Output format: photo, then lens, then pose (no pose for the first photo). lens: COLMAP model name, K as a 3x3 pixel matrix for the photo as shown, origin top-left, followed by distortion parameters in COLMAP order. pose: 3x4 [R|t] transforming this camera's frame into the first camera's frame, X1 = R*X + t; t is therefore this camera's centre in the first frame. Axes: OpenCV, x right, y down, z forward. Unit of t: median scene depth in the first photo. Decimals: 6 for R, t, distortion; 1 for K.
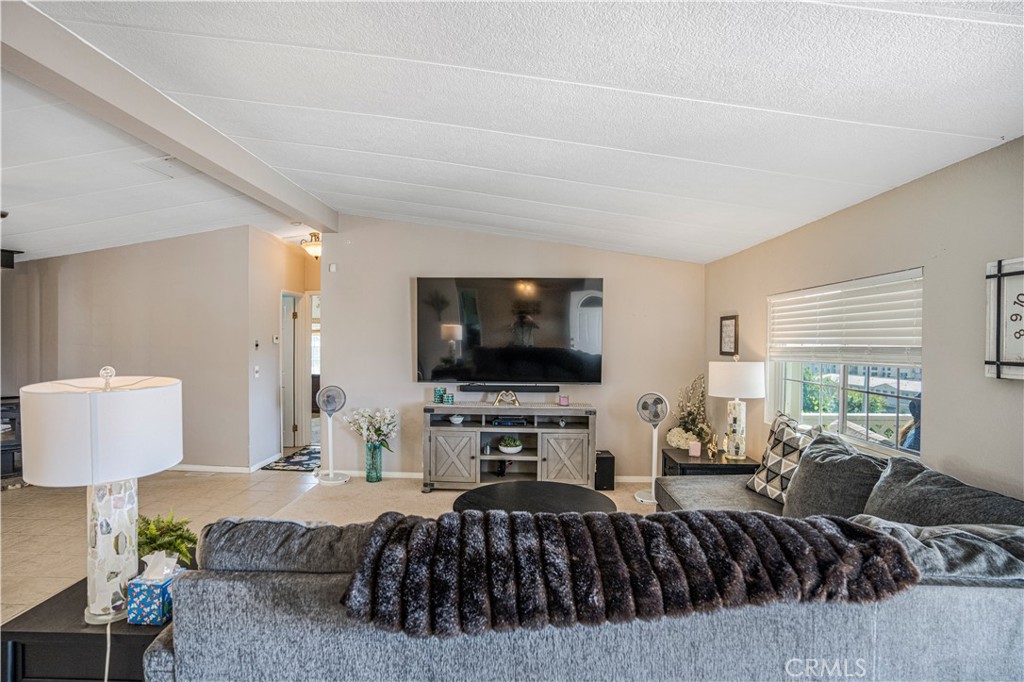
lens RADIAL K [[500.7, 0, 506.1], [0, 500.7, 344.3], [0, 0, 1]] dist [-0.074991, 0.032566]
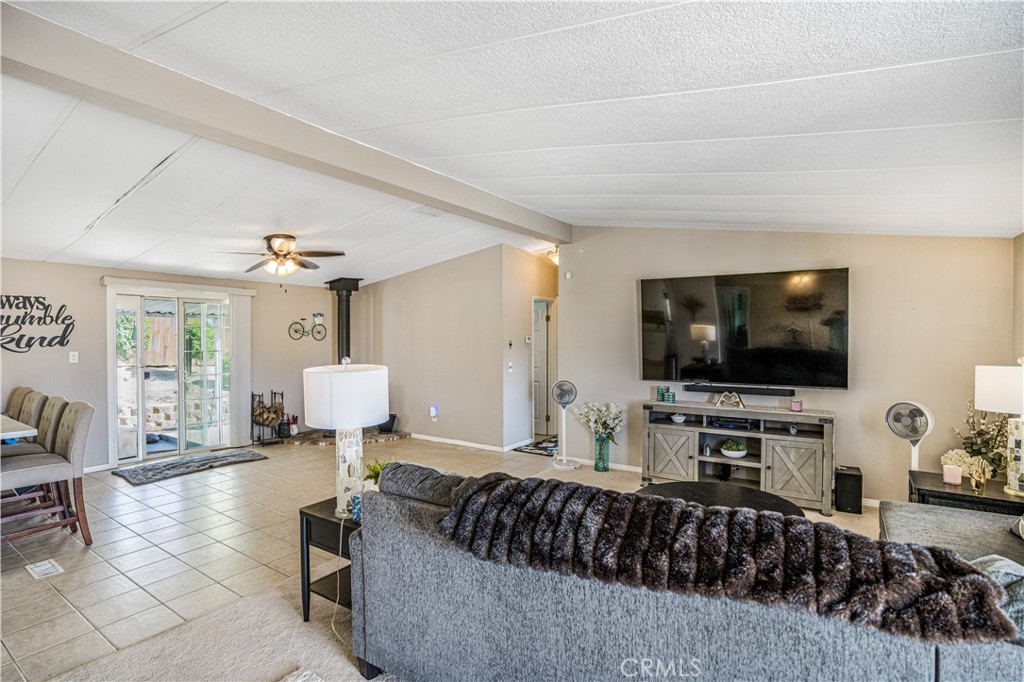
lens RADIAL K [[500.7, 0, 506.1], [0, 500.7, 344.3], [0, 0, 1]] dist [-0.074991, 0.032566]
pose [[0.847737, -0.001054, -0.530416, 0.153101], [0.001195, 0.999999, -0.000077, 0.001269], [0.530415, -0.000568, 0.847738, -0.031366]]
